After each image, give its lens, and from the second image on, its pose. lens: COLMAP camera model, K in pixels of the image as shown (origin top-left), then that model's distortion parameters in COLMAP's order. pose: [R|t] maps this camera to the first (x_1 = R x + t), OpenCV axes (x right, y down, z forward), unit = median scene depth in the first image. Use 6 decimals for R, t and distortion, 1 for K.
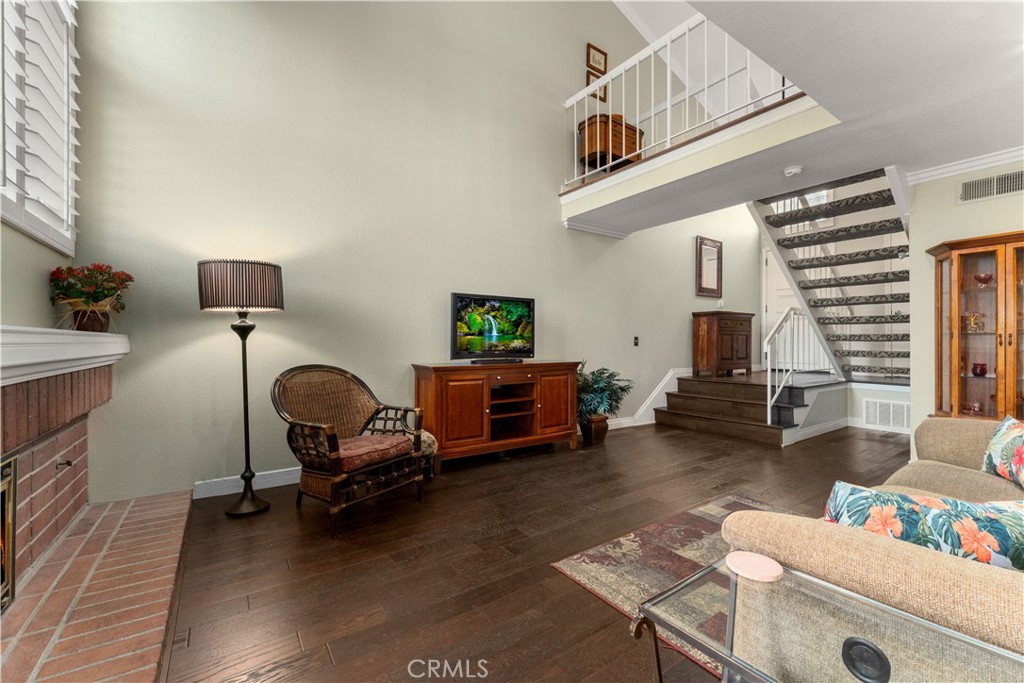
lens RADIAL K [[421.4, 0, 510.6], [0, 421.4, 343.4], [0, 0, 1]] dist [-0.003723, 0.000572]
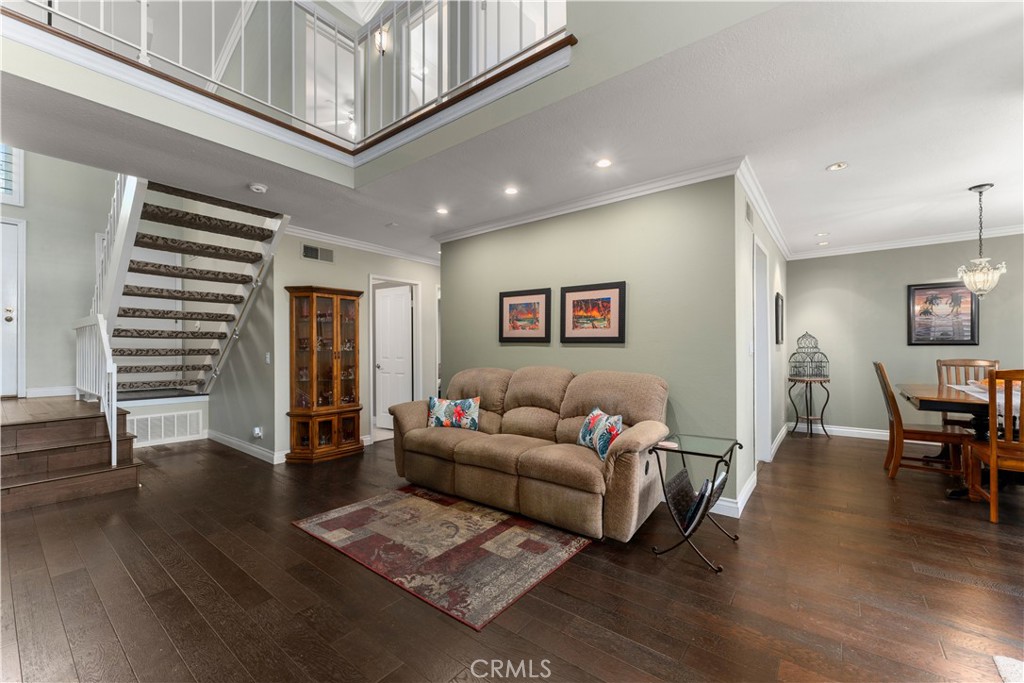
lens RADIAL K [[414.2, 0, 509.5], [0, 414.2, 347.2], [0, 0, 1]] dist [0.000404, 0.000219]
pose [[-0.296413, 0.003212, 0.955055, -0.373774], [0.005324, 0.999984, -0.001711, -0.023811], [-0.955045, 0.004577, -0.296425, 0.610636]]
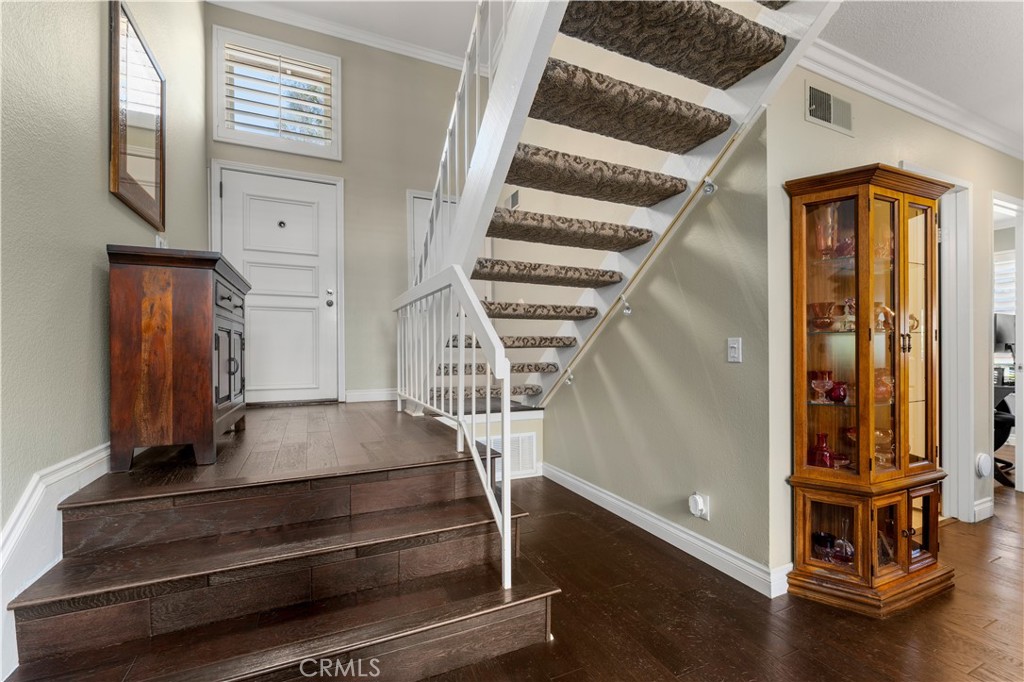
lens RADIAL K [[432.8, 0, 508.8], [0, 432.8, 351.4], [0, 0, 1]] dist [-0.000803, 0.000125]
pose [[0.172191, -0.005231, 0.985050, 0.307406], [0.009605, 0.999947, 0.003631, -0.003095], [-0.985017, 0.008836, 0.172232, 1.073683]]
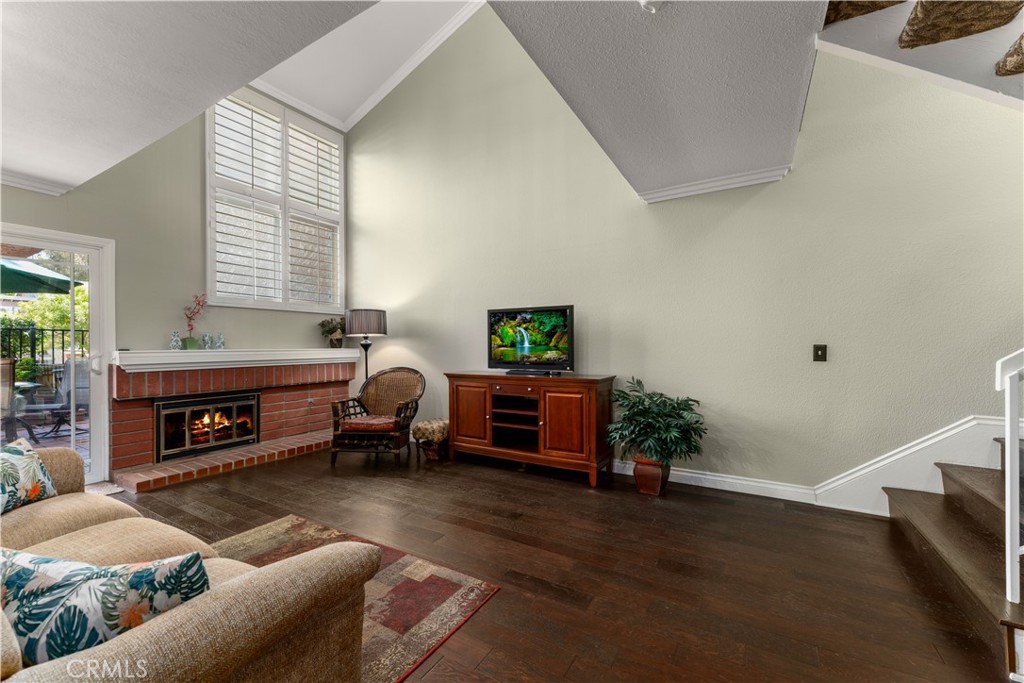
lens RADIAL K [[411.8, 0, 512.6], [0, 411.8, 338.6], [0, 0, 1]] dist [-0.000766, 0.000029]
pose [[0.420399, -0.018488, -0.907151, 0.864478], [0.001990, 0.999809, -0.019454, -0.019836], [0.907337, 0.006373, 0.420356, 0.560877]]
